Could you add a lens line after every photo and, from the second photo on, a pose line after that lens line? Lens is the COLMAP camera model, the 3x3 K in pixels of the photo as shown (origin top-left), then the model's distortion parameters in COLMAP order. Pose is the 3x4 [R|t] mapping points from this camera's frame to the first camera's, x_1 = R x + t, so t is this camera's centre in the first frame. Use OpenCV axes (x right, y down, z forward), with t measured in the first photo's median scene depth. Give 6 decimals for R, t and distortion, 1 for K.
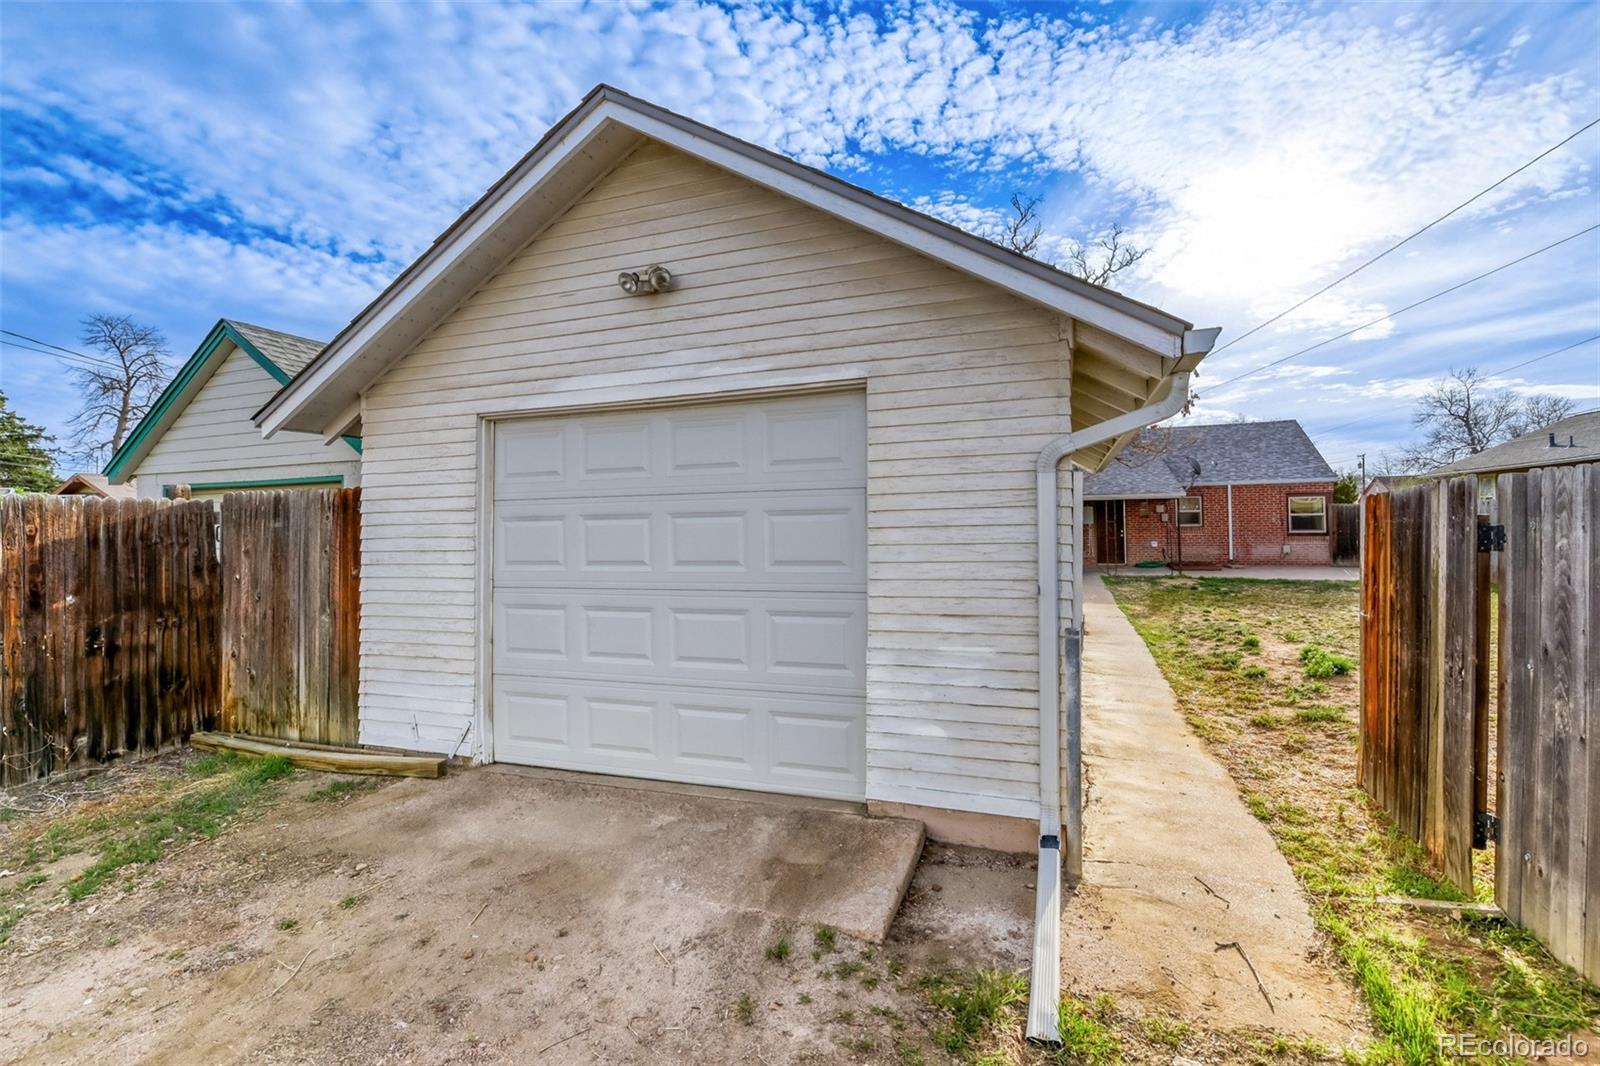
lens RADIAL K [[699.5, 0, 800.3], [0, 699.5, 526.5], [0, 0, 1]] dist [-0.012193, -0.003107]
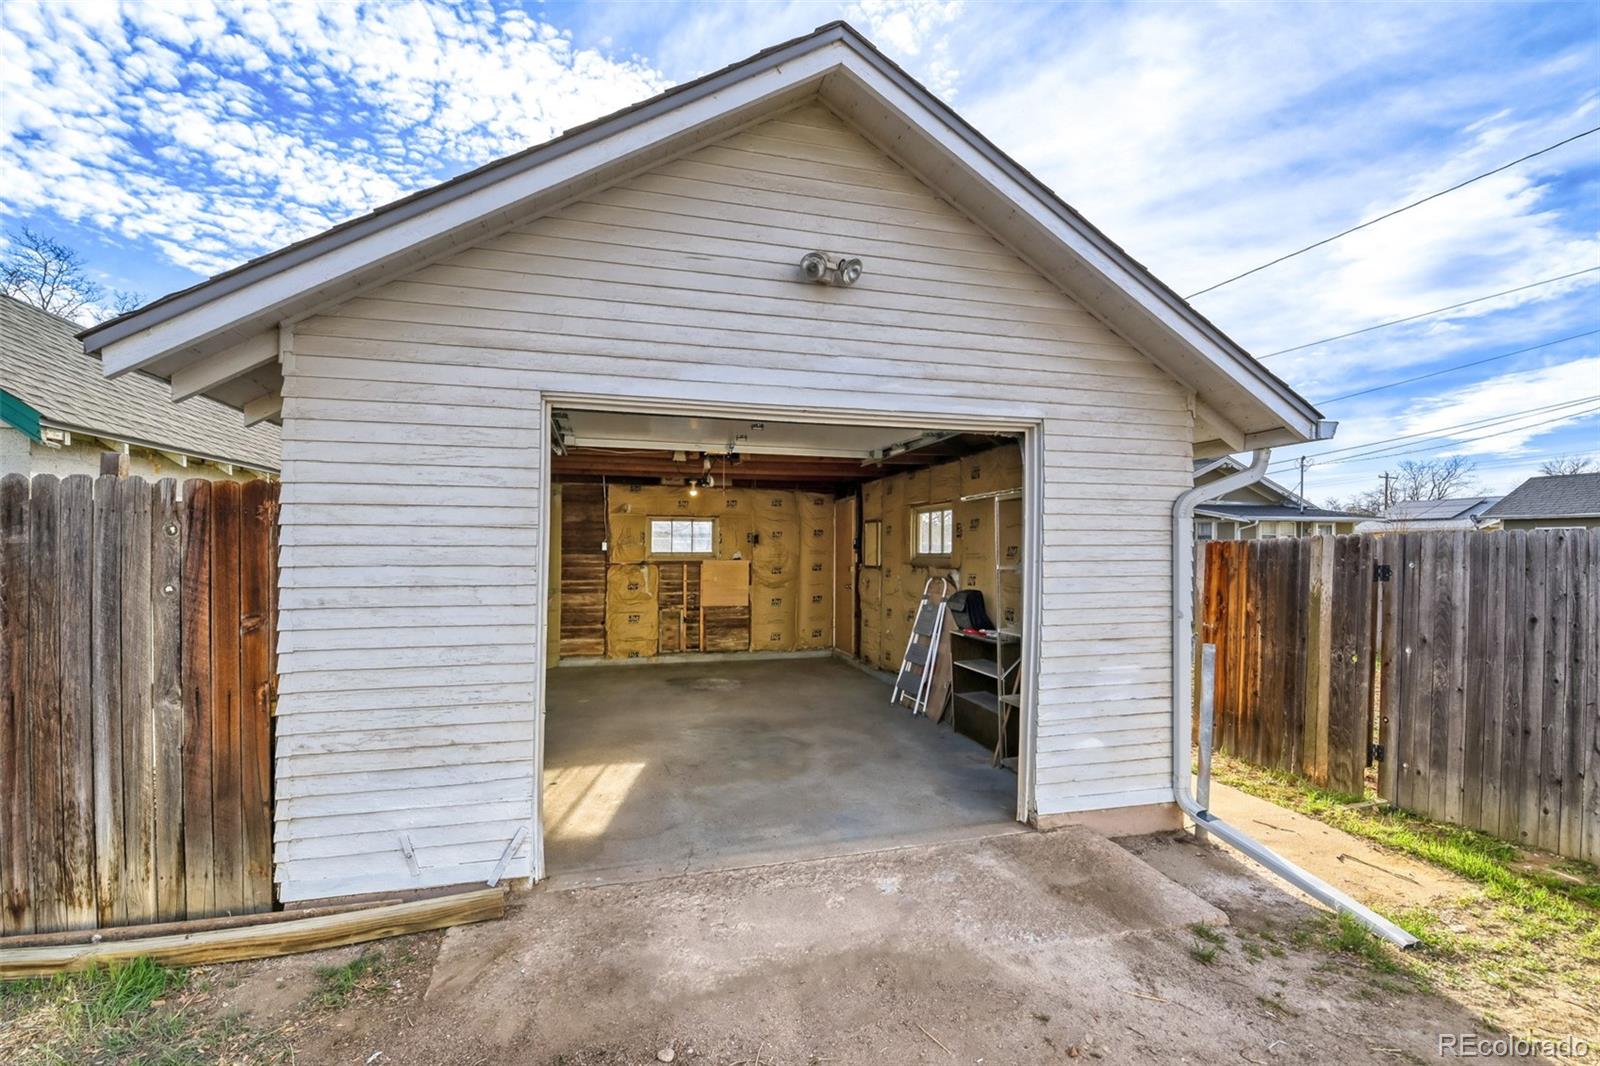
lens RADIAL K [[699.5, 0, 784.3], [0, 699.5, 571.2], [0, 0, 1]] dist [-0.012193, -0.003107]
pose [[0.828005, 0.002905, 0.560713, -0.774218], [-0.016561, 0.999677, 0.019277, 0.003241], [-0.560476, -0.025248, 0.827786, 0.324781]]
